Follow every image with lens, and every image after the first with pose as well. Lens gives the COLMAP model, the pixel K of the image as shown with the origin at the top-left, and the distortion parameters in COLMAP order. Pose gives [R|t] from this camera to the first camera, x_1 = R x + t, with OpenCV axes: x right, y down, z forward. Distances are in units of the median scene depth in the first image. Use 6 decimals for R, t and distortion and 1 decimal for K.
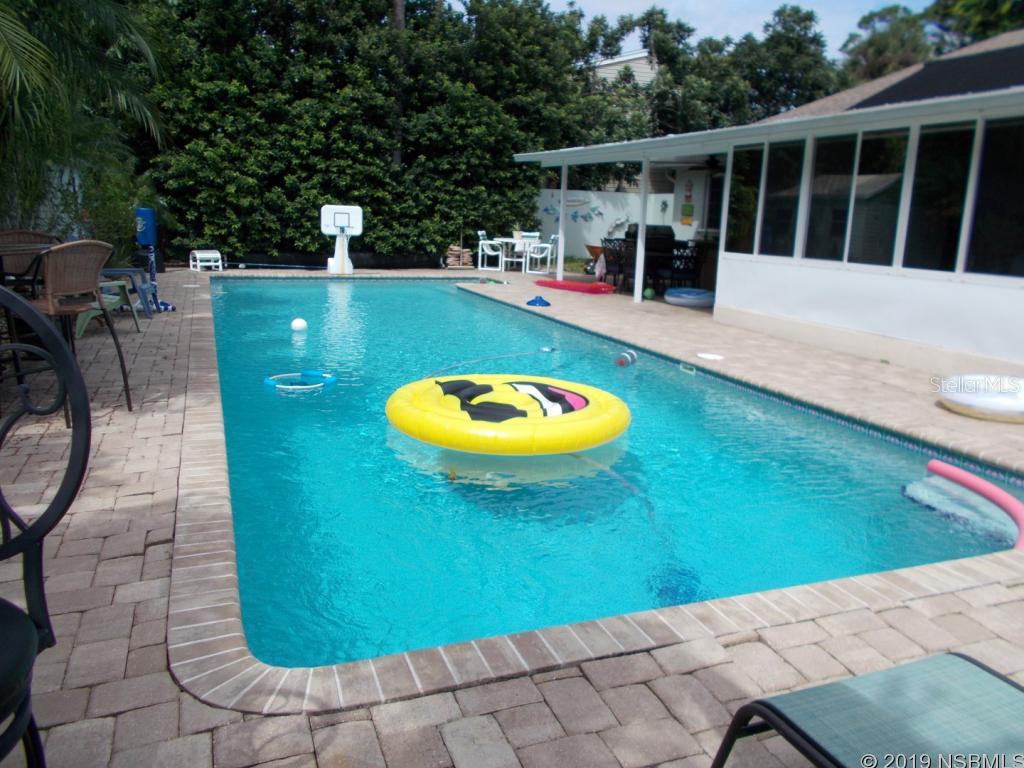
lens RADIAL K [[774.9, 0, 512.0], [0, 774.9, 384.0], [0, 0, 1]] dist [0.047669, -0.047421]
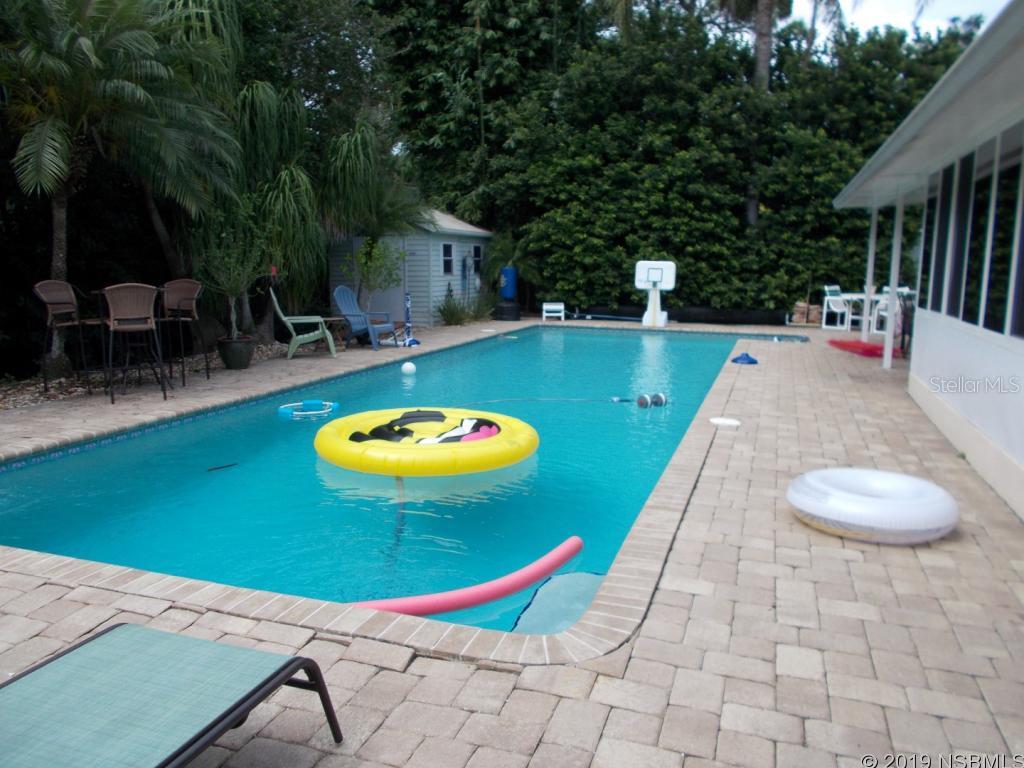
lens RADIAL K [[790.2, 0, 518.9], [0, 790.2, 368.4], [0, 0, 1]] dist [0.044272, -0.049364]
pose [[0.769792, 0.068087, -0.634653, 0.302541], [-0.129675, 0.990241, -0.051051, -0.009701], [0.624984, 0.121597, 0.771109, 0.083982]]
